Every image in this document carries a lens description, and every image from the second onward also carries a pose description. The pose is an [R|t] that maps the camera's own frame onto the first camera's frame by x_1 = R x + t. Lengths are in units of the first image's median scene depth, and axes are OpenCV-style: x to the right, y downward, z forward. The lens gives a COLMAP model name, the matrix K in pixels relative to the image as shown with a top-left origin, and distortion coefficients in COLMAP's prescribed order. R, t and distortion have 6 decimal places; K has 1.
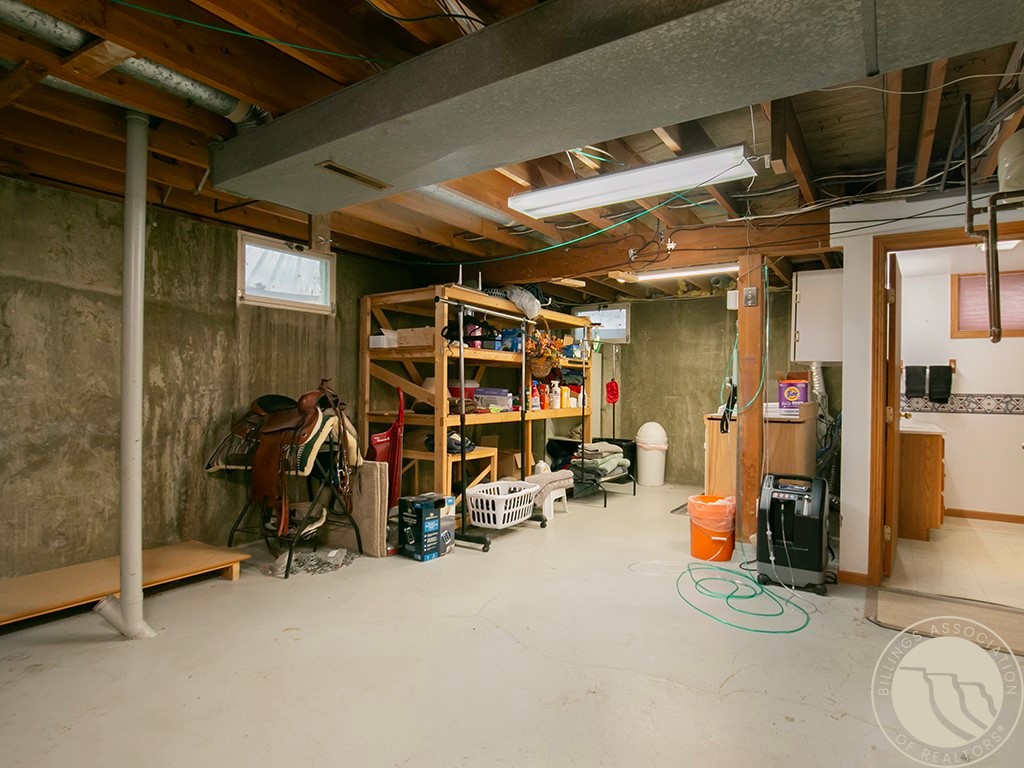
lens RADIAL K [[570.9, 0, 505.8], [0, 570.9, 382.2], [0, 0, 1]] dist [-0.005534, 0.001654]
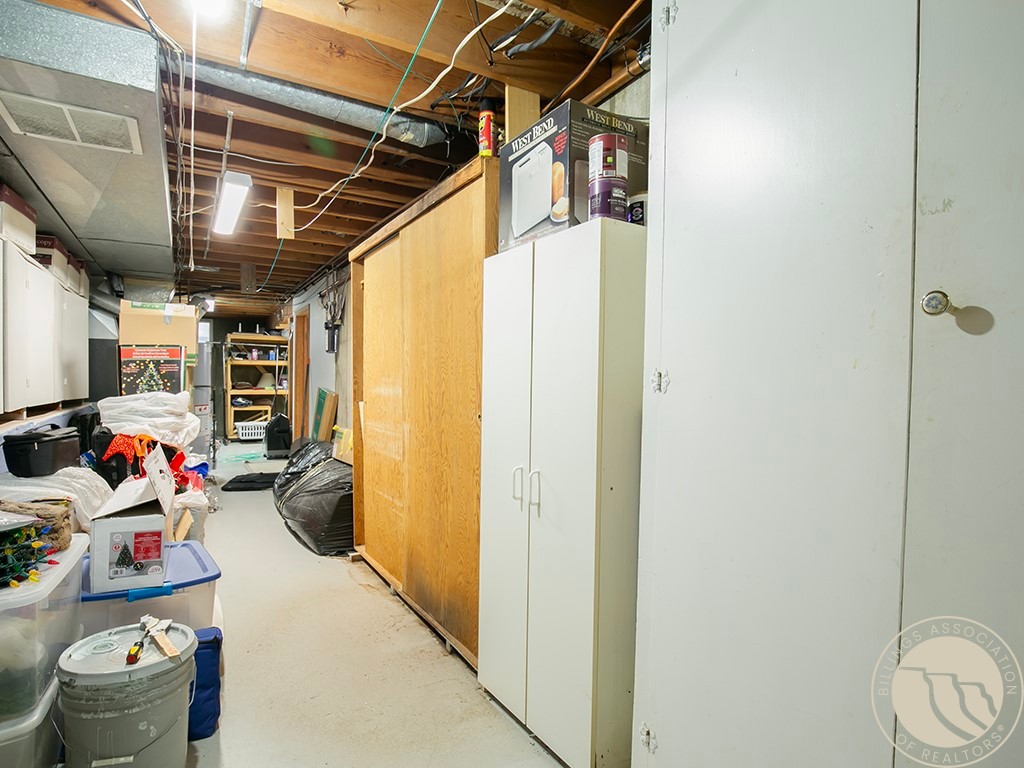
lens RADIAL K [[570.9, 0, 505.8], [0, 570.9, 382.2], [0, 0, 1]] dist [-0.005534, 0.001654]
pose [[0.895250, 0.004481, -0.445542, 1.853682], [-0.002733, 0.999986, 0.004567, 0.014837], [0.445557, -0.002871, 0.895249, -0.547982]]
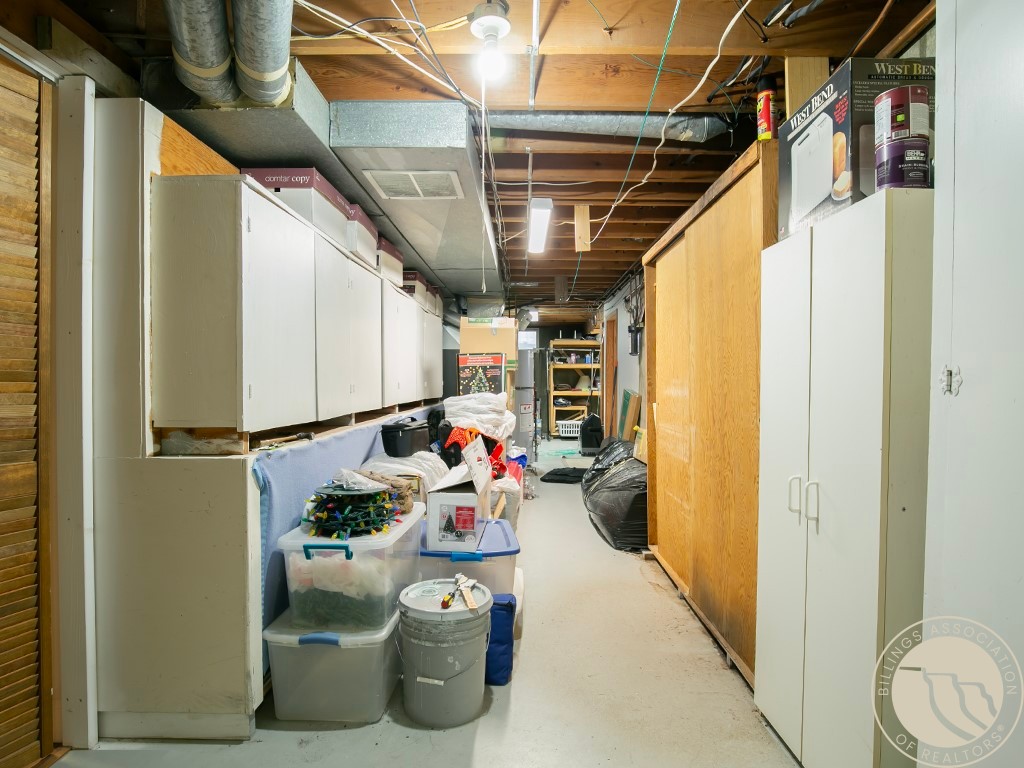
lens RADIAL K [[570.9, 0, 505.8], [0, 570.9, 382.2], [0, 0, 1]] dist [-0.005534, 0.001654]
pose [[0.545784, -0.001034, -0.837926, 1.871071], [0.004175, 0.999990, 0.001486, 0.014857], [0.837916, -0.004310, 0.545782, -0.542855]]
